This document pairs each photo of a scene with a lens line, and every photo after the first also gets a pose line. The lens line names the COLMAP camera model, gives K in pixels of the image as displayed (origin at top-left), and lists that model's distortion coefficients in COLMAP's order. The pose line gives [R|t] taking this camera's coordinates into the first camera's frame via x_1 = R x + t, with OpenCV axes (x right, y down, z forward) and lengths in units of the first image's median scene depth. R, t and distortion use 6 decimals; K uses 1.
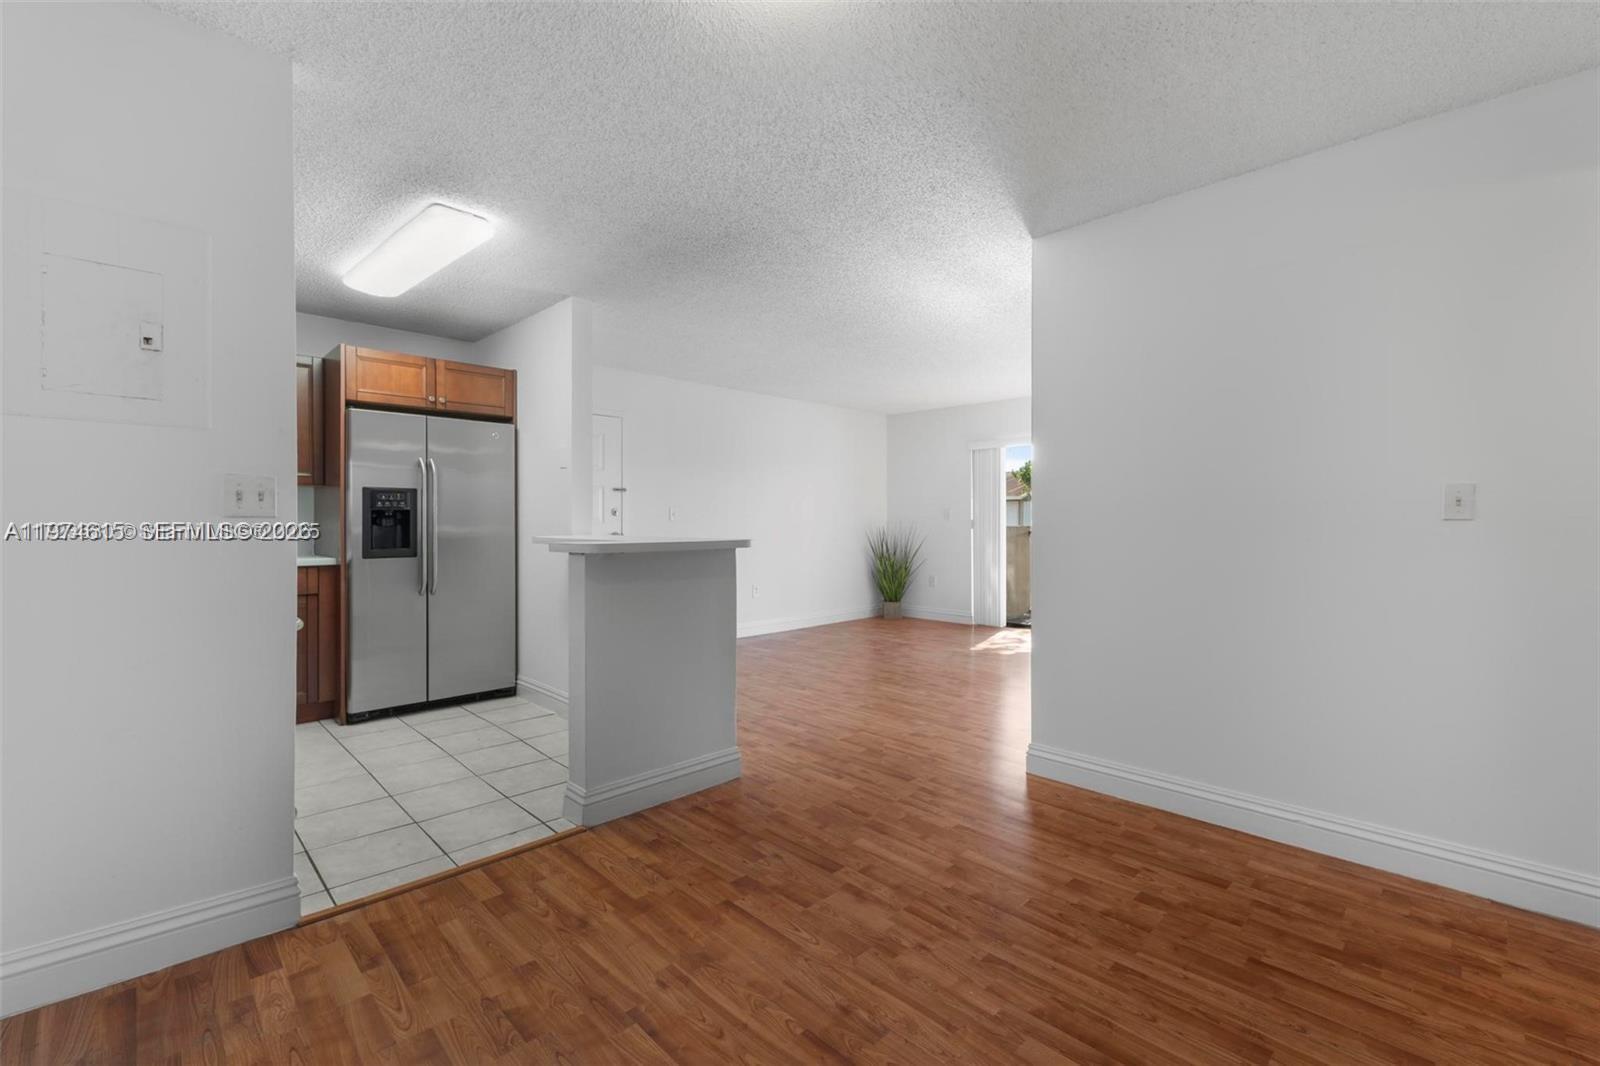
lens RADIAL K [[687.8, 0, 789.3], [0, 687.8, 518.4], [0, 0, 1]] dist [0.000610, 0.000144]
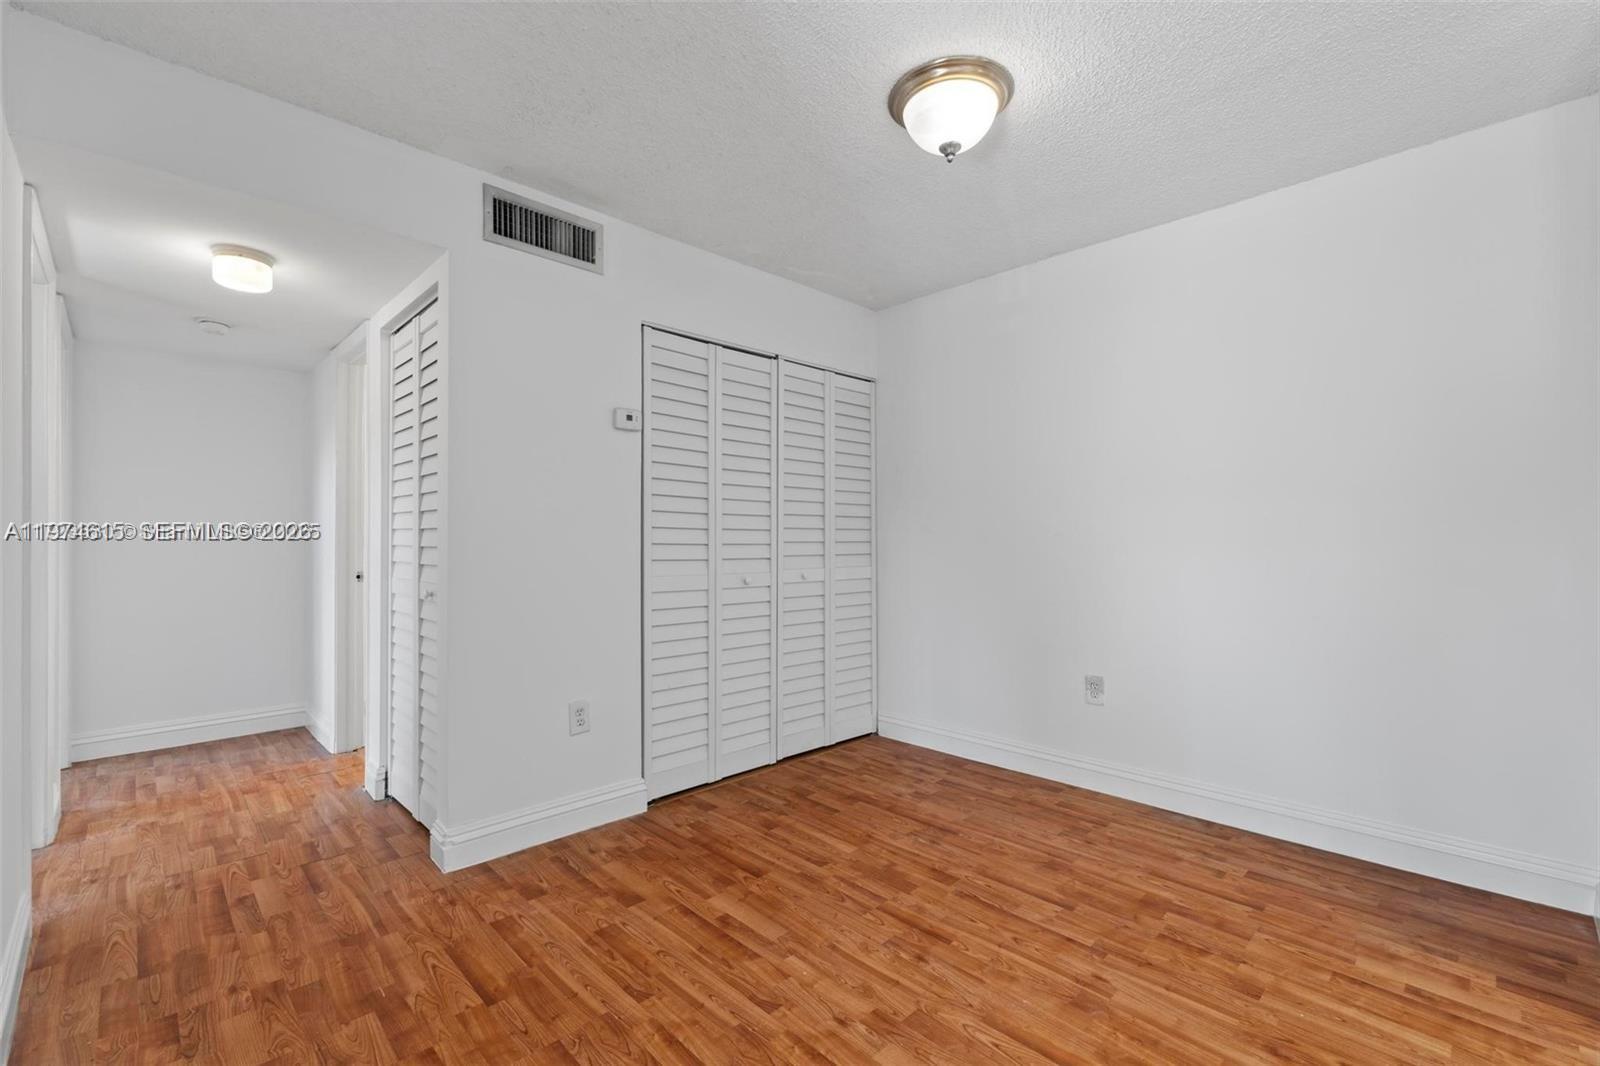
lens RADIAL K [[687.8, 0, 834.5], [0, 687.8, 542.1], [0, 0, 1]] dist [0.000610, 0.000144]
pose [[-0.997947, -0.002967, -0.063979, 0.244190], [-0.002555, 0.999975, -0.006521, 0.024854], [0.063996, -0.006344, -0.997930, 1.745552]]
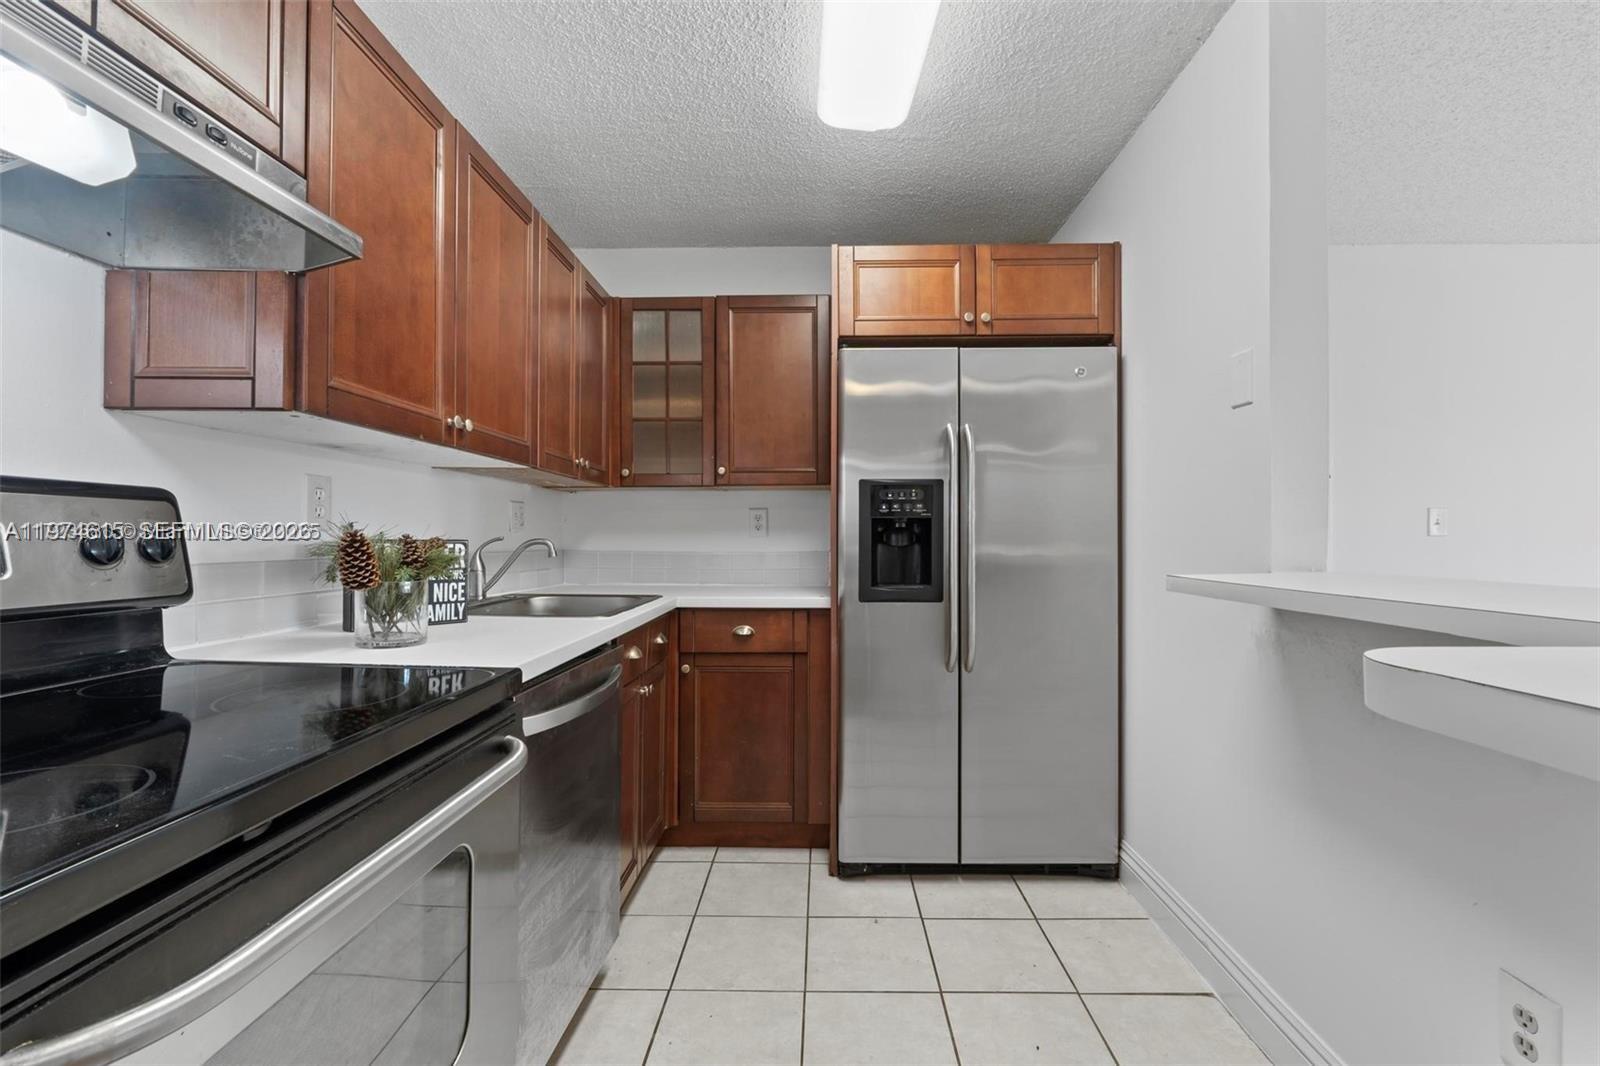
lens RADIAL K [[687.8, 0, 820.4], [0, 687.8, 546.4], [0, 0, 1]] dist [0.000610, 0.000144]
pose [[0.724833, 0.006368, -0.688895, -0.478865], [0.004367, 0.999895, 0.013837, 0.006893], [0.688910, -0.013037, 0.724729, 1.103280]]
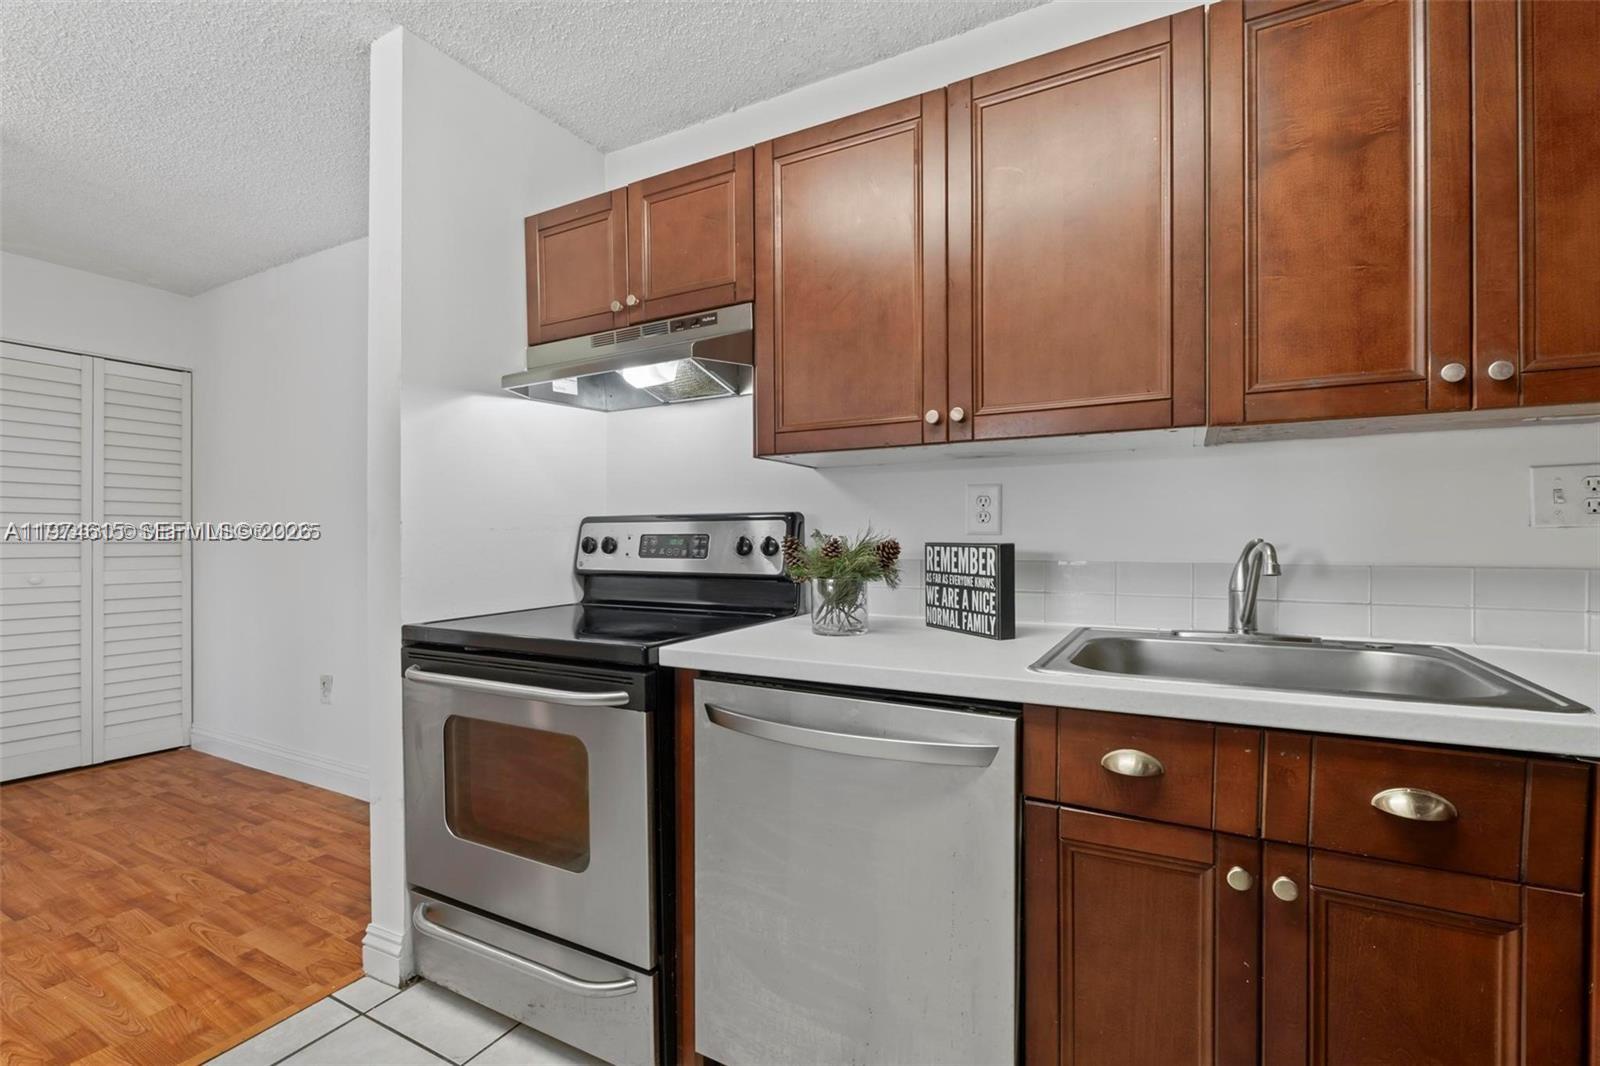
lens RADIAL K [[687.8, 0, 811.8], [0, 687.8, 542.7], [0, 0, 1]] dist [0.000610, 0.000144]
pose [[-0.944665, 0.001068, -0.328034, -0.988588], [0.000070, 0.999995, 0.003054, 0.005624], [0.328036, 0.002862, -0.944661, 2.091520]]
